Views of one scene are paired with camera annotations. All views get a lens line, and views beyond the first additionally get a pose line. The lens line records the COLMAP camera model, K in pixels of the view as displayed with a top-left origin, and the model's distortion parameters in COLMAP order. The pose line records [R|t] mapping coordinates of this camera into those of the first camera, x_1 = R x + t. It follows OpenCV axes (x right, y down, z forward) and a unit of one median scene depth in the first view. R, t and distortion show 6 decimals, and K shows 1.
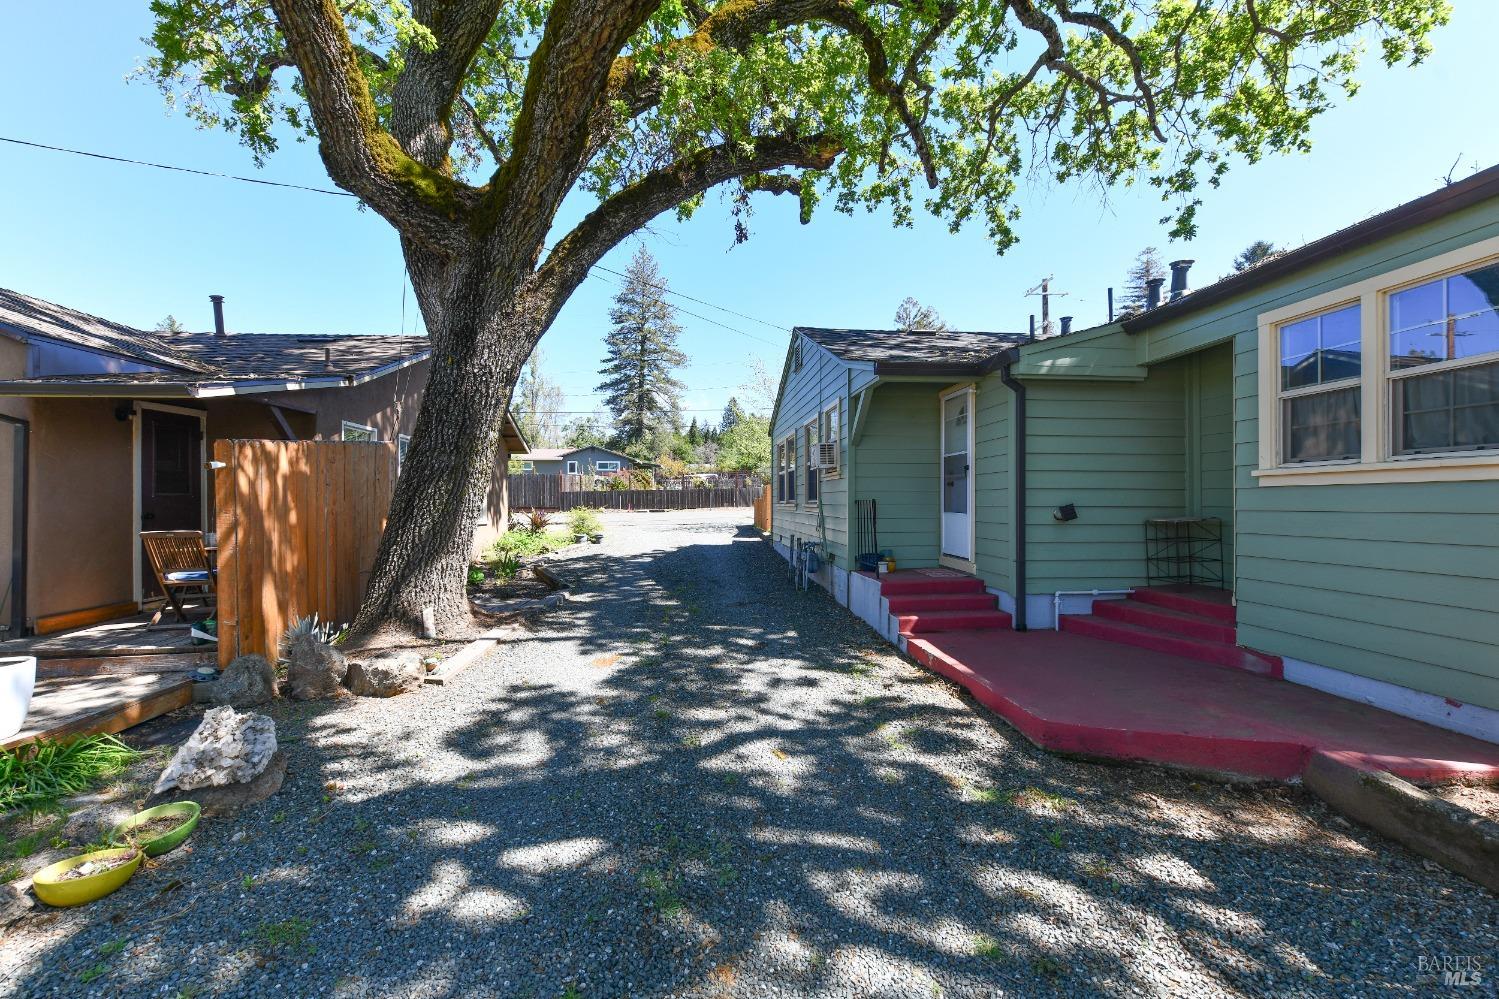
lens RADIAL K [[602.4, 0, 749.5], [0, 602.4, 499.5], [0, 0, 1]] dist [0.001329, 0.000005]
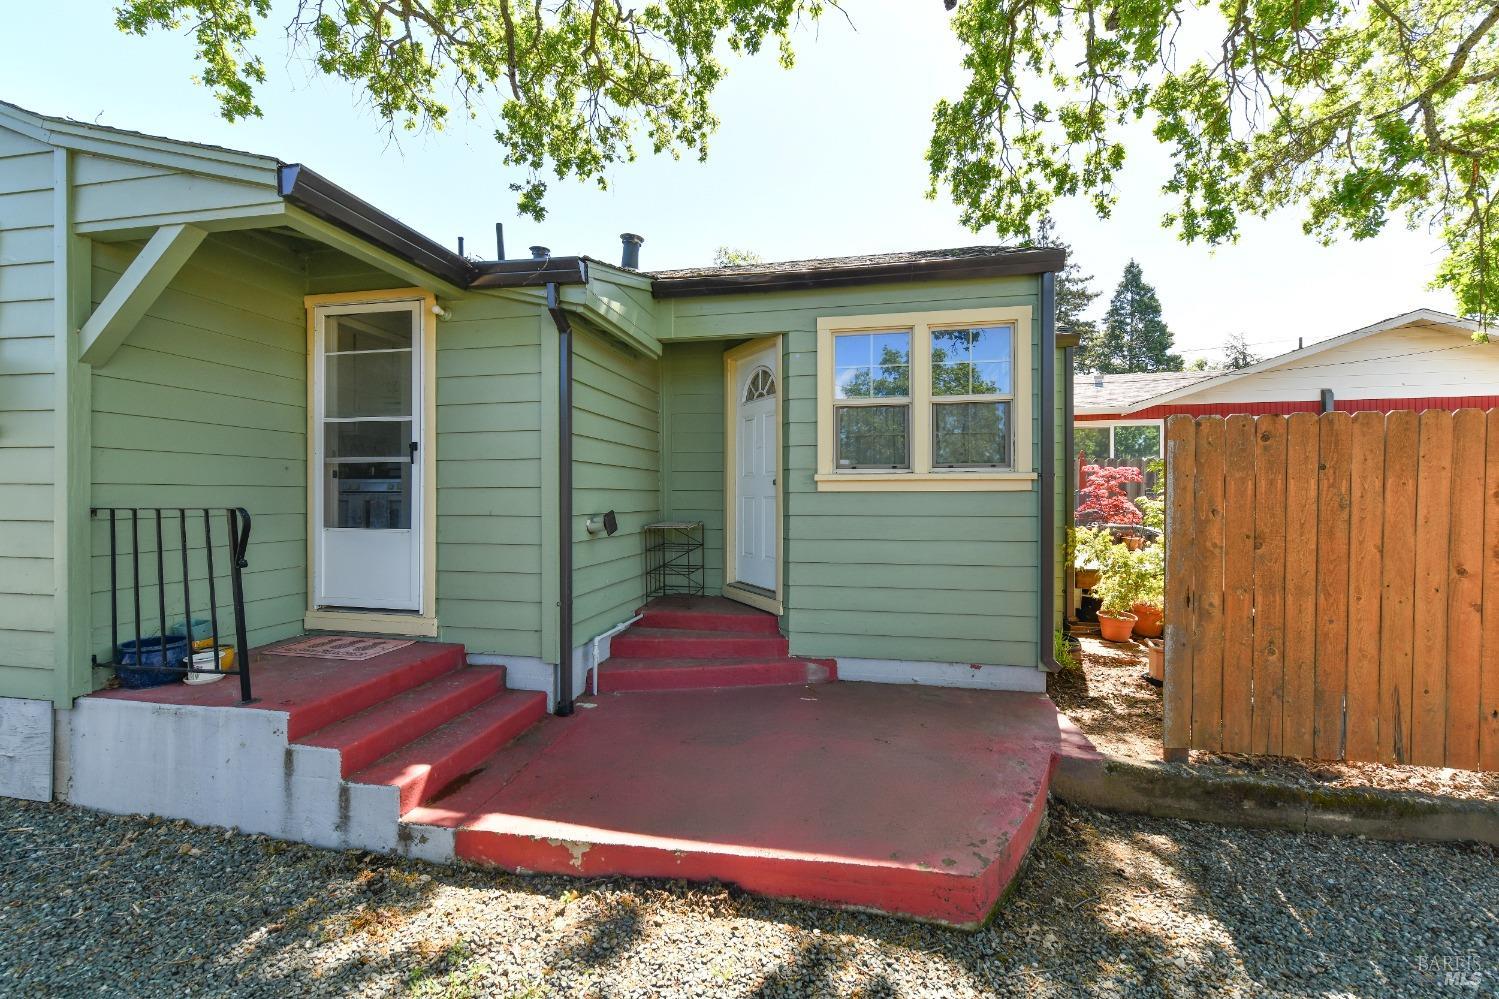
lens RADIAL K [[582.6, 0, 749.5], [0, 582.6, 499.5], [0, 0, 1]] dist [0.001992, -0.000128]
pose [[0.278785, -0.007716, 0.960322, -0.078370], [-0.006087, 0.999933, 0.009801, -0.012835], [-0.960334, -0.008578, 0.278720, 0.633648]]
